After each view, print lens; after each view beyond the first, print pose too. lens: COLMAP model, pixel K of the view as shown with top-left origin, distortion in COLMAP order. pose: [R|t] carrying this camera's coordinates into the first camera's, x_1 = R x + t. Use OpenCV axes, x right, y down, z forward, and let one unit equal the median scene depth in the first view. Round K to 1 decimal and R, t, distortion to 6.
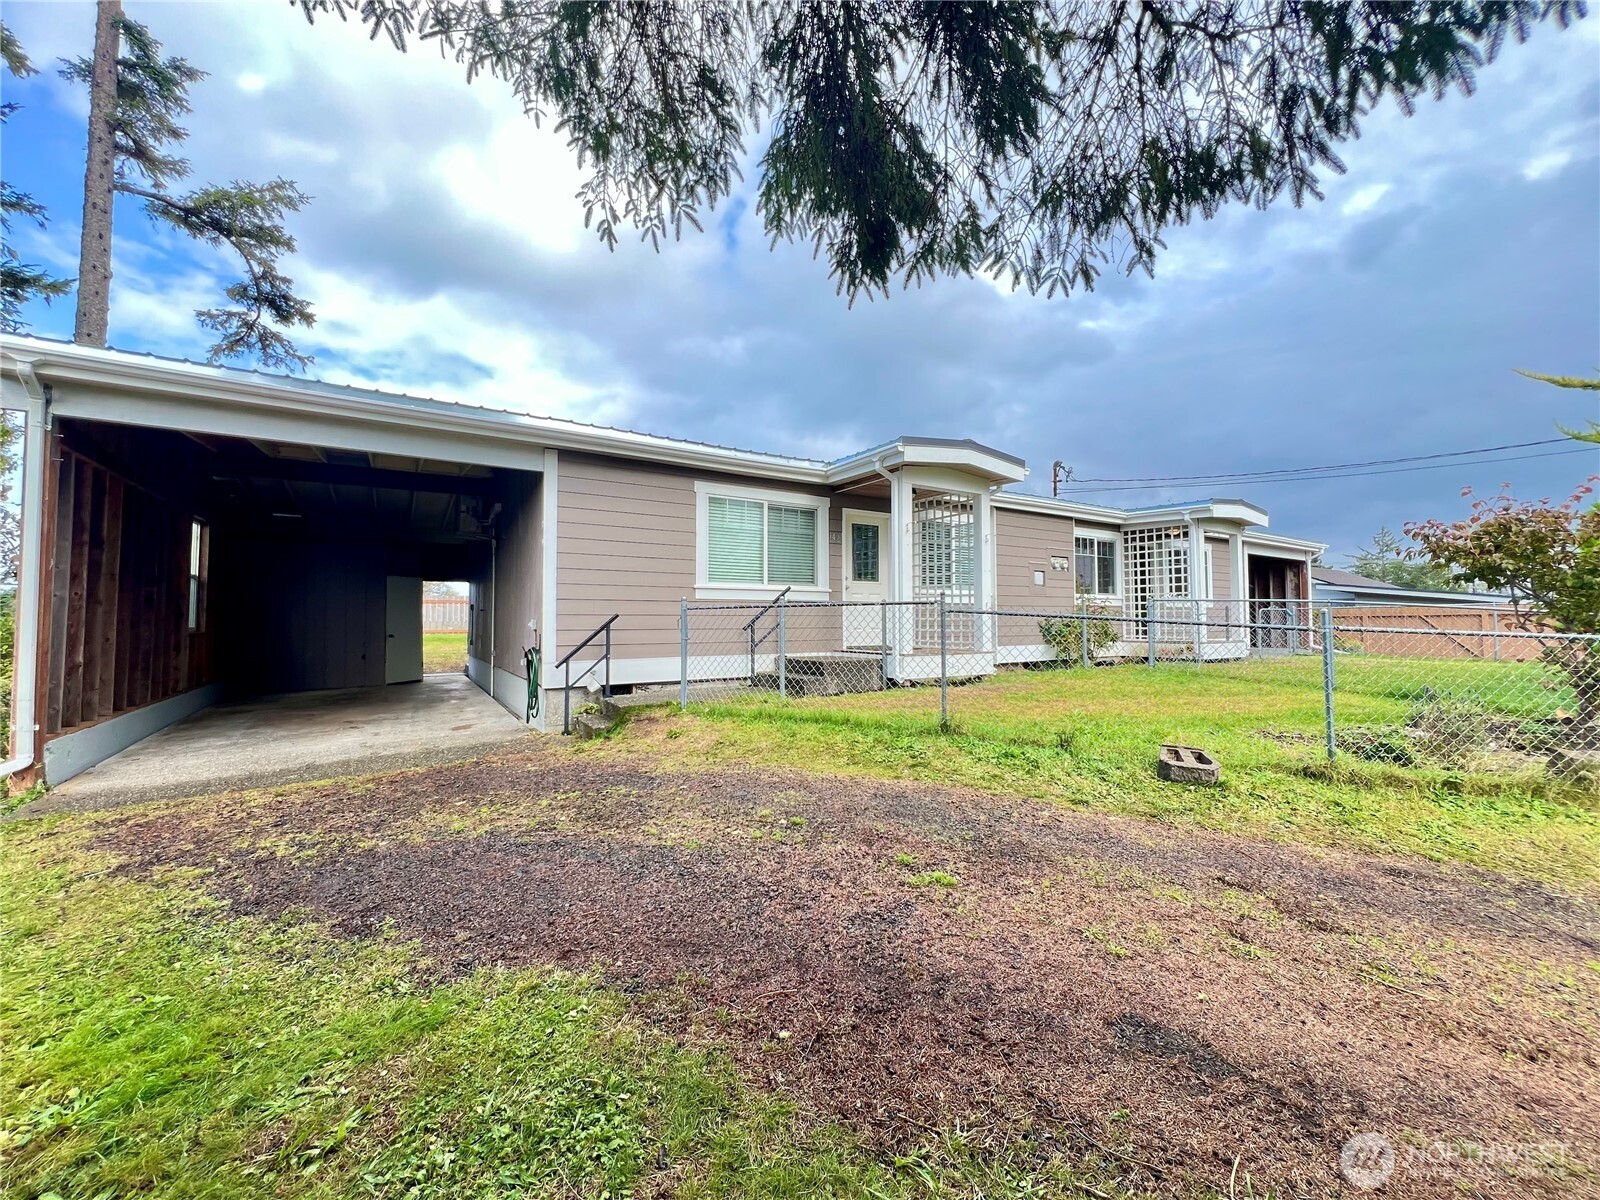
lens RADIAL K [[642.3, 0, 794.1], [0, 642.3, 591.3], [0, 0, 1]] dist [-0.005861, 0.000541]
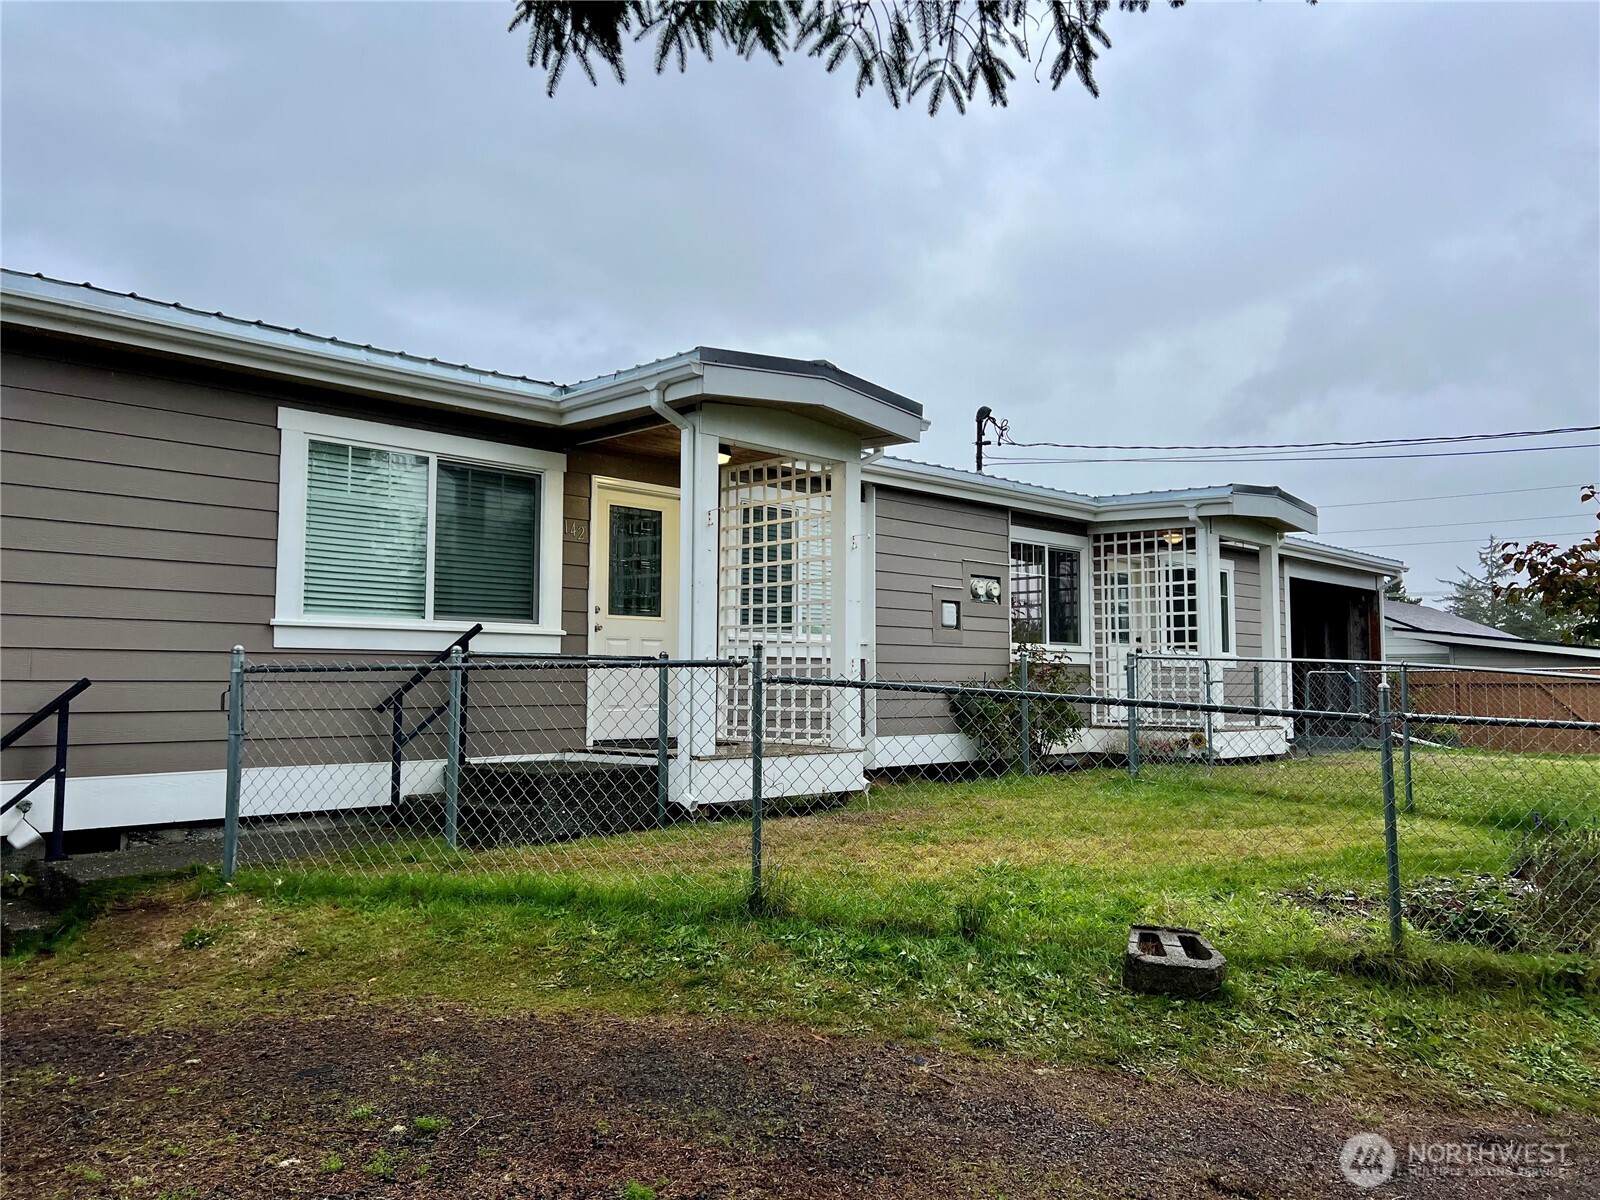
lens RADIAL K [[1201.0, 0, 798.9], [0, 1201.0, 577.5], [0, 0, 1]] dist [0.050716, -0.052693]
pose [[0.974725, 0.023915, 0.222123, 0.040967], [-0.014844, 0.998990, -0.042416, -0.012110], [-0.222913, 0.038046, 0.974096, 0.021250]]
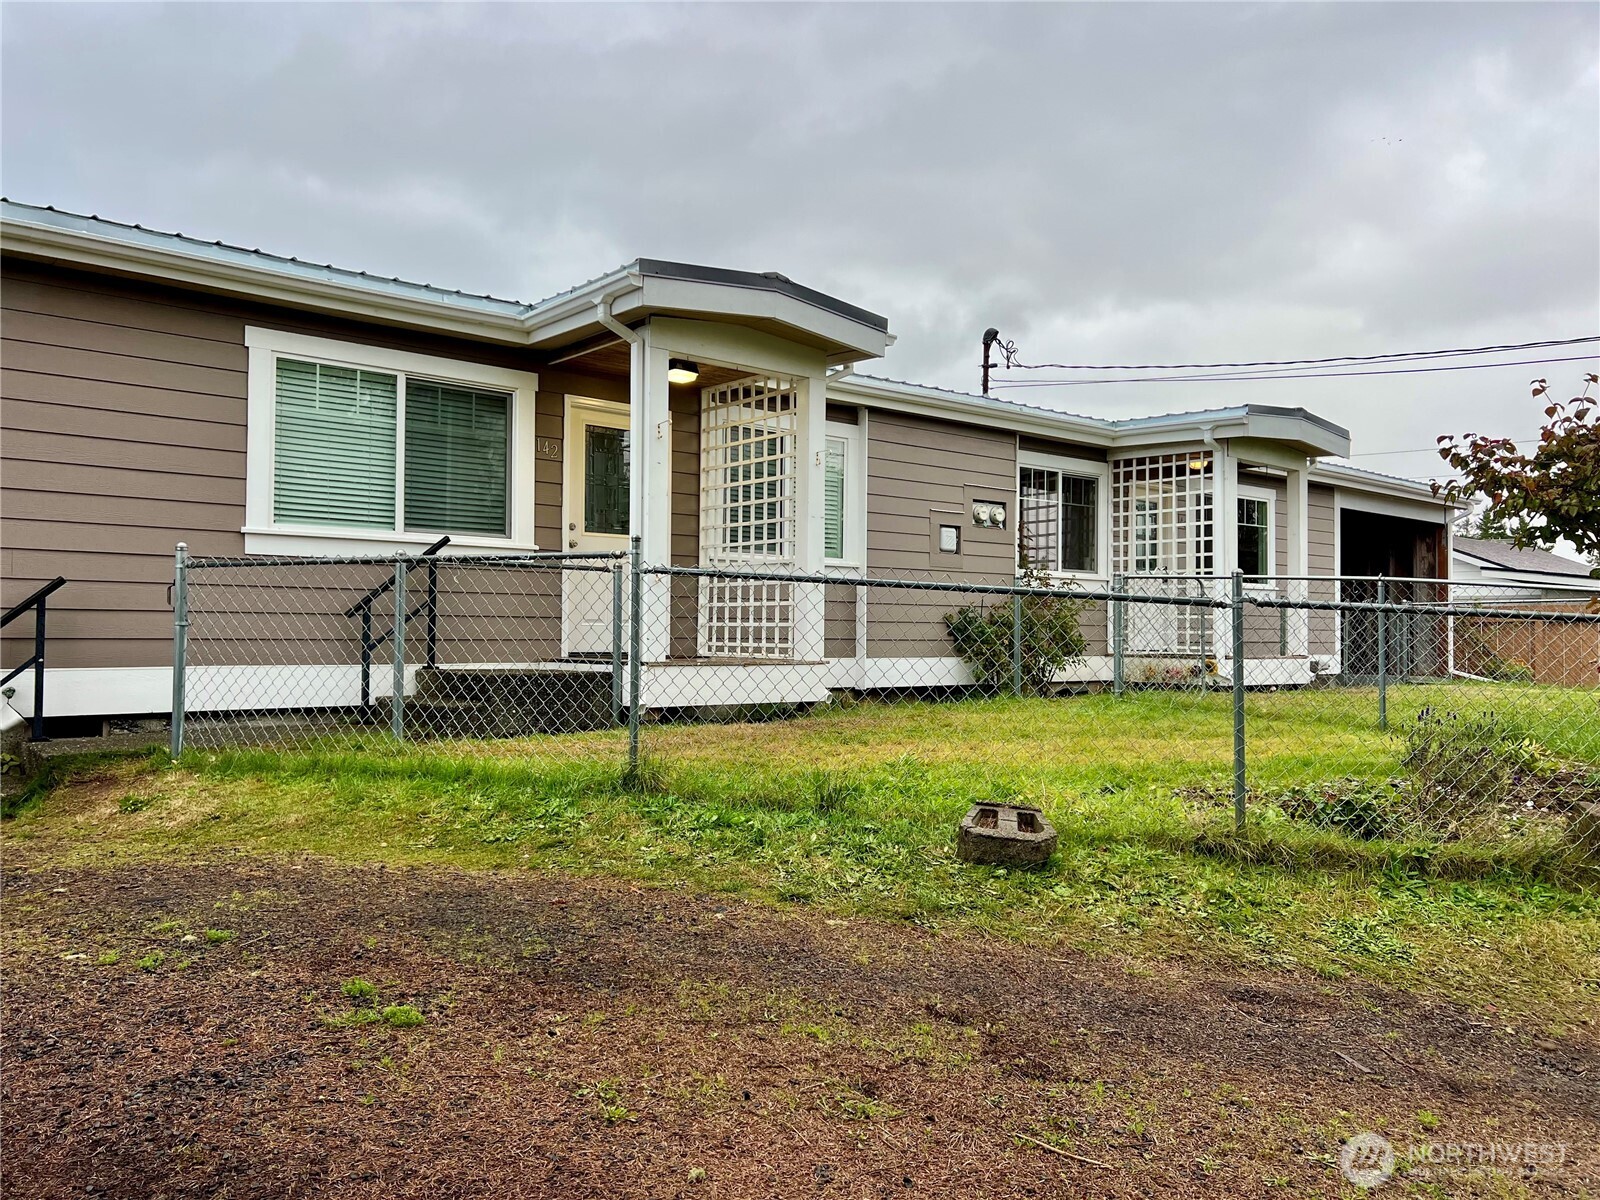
lens RADIAL K [[1201.0, 0, 797.2], [0, 1201.0, 597.3], [0, 0, 1]] dist [0.050716, -0.052693]
pose [[0.991291, 0.014029, 0.130940, 0.224439], [-0.015969, 0.999777, 0.013782, 0.035757], [-0.130718, -0.015753, 0.991294, -0.037599]]
